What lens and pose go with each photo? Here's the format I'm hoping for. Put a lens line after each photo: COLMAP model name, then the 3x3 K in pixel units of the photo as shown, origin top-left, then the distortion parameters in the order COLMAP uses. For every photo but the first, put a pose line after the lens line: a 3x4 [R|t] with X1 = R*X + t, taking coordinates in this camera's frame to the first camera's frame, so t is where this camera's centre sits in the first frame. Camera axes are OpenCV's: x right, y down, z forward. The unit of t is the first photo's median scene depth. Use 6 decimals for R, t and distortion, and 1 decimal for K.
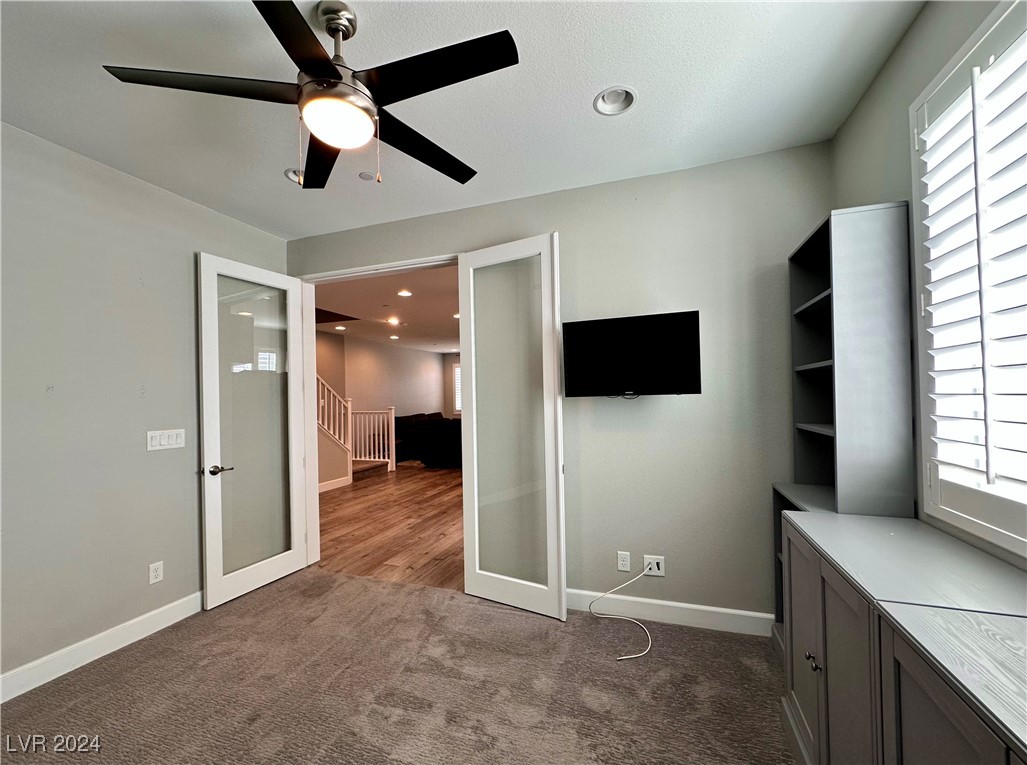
lens RADIAL K [[416.1, 0, 513.8], [0, 416.1, 391.5], [0, 0, 1]] dist [-0.004161, -0.000120]
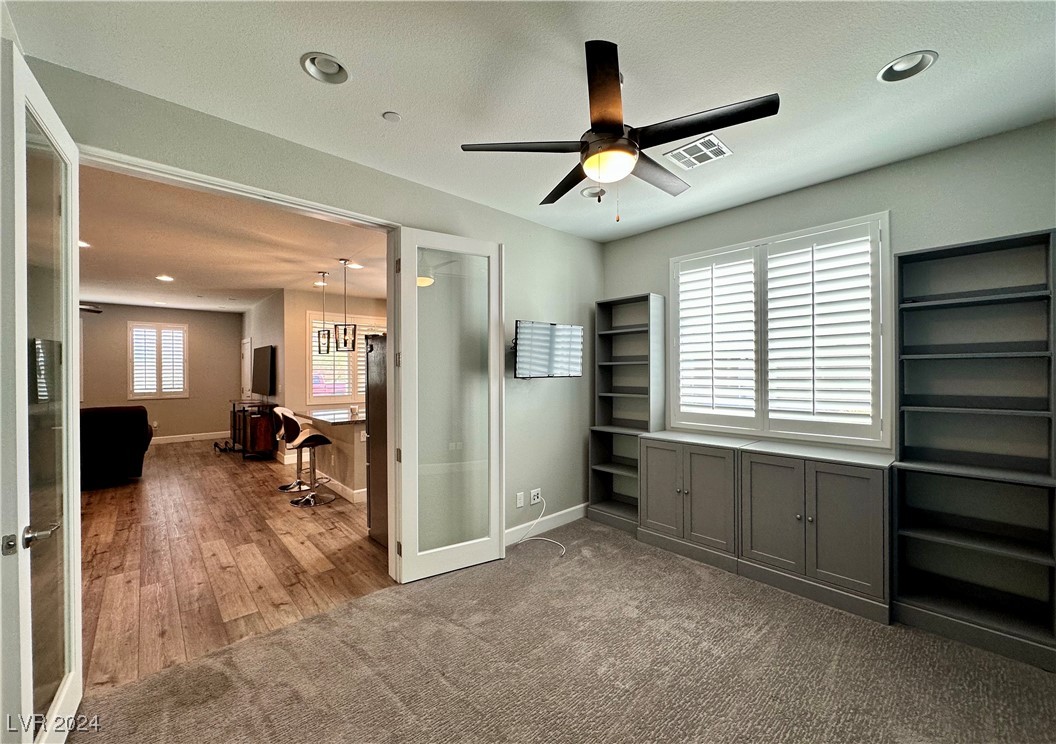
lens RADIAL K [[422.5, 0, 527.0], [0, 422.5, 370.4], [0, 0, 1]] dist [-0.002305, -0.000290]
pose [[0.474927, 0.019399, 0.879811, -0.926058], [-0.018886, 0.999751, -0.011849, 0.003977], [-0.879822, -0.010989, 0.475175, 0.327527]]
